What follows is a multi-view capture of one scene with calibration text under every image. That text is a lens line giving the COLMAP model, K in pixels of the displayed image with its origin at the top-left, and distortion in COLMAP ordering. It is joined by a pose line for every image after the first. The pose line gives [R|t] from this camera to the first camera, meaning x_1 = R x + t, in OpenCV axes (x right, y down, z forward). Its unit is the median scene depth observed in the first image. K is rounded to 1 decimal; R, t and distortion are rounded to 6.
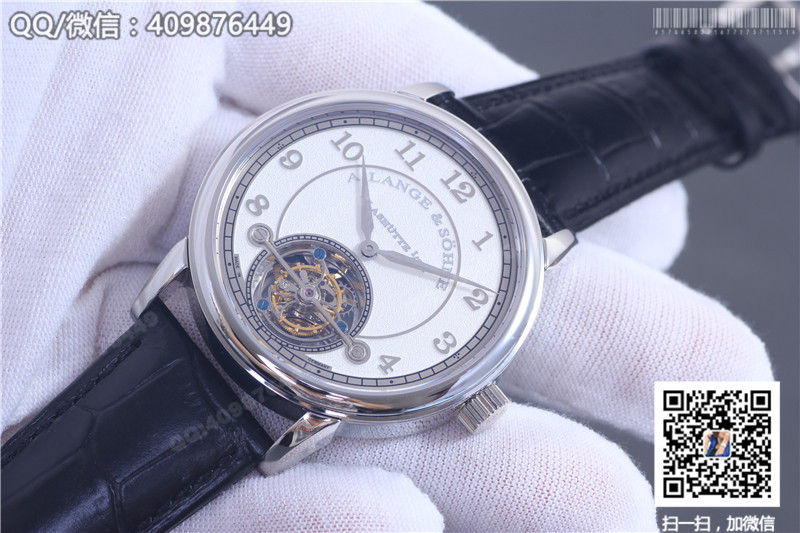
lens RADIAL K [[4267.6, 0, 400.0], [0, 4267.6, 266.5], [0, 0, 1]] dist [0.147835, 1.634851]
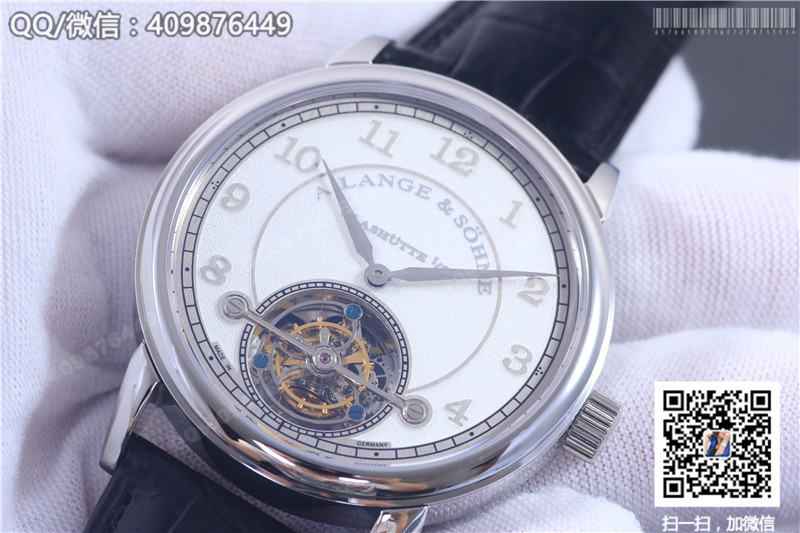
lens RADIAL K [[4267.6, 0, 400.0], [0, 4267.6, 266.5], [0, 0, 1]] dist [0.147835, 1.634851]
pose [[0.937354, -0.335265, 0.094686, -0.073515], [0.332748, 0.942093, 0.041702, -0.035304], [-0.103185, -0.007583, 0.994633, 0.256319]]
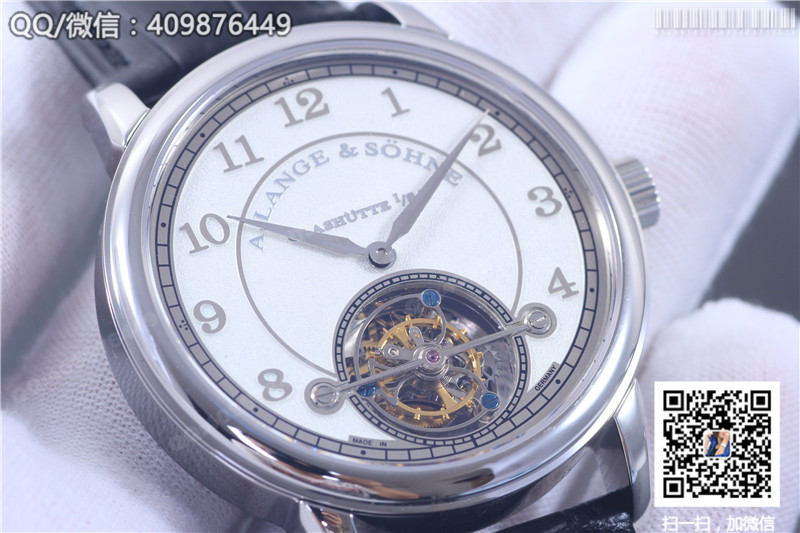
lens RADIAL K [[4267.6, 0, 400.0], [0, 4267.6, 266.5], [0, 0, 1]] dist [0.147835, 1.634851]
pose [[0.247325, -0.890700, 0.381424, -0.253878], [0.817192, 0.403259, 0.411801, -0.266273], [-0.520604, 0.209848, 0.827608, 0.462911]]
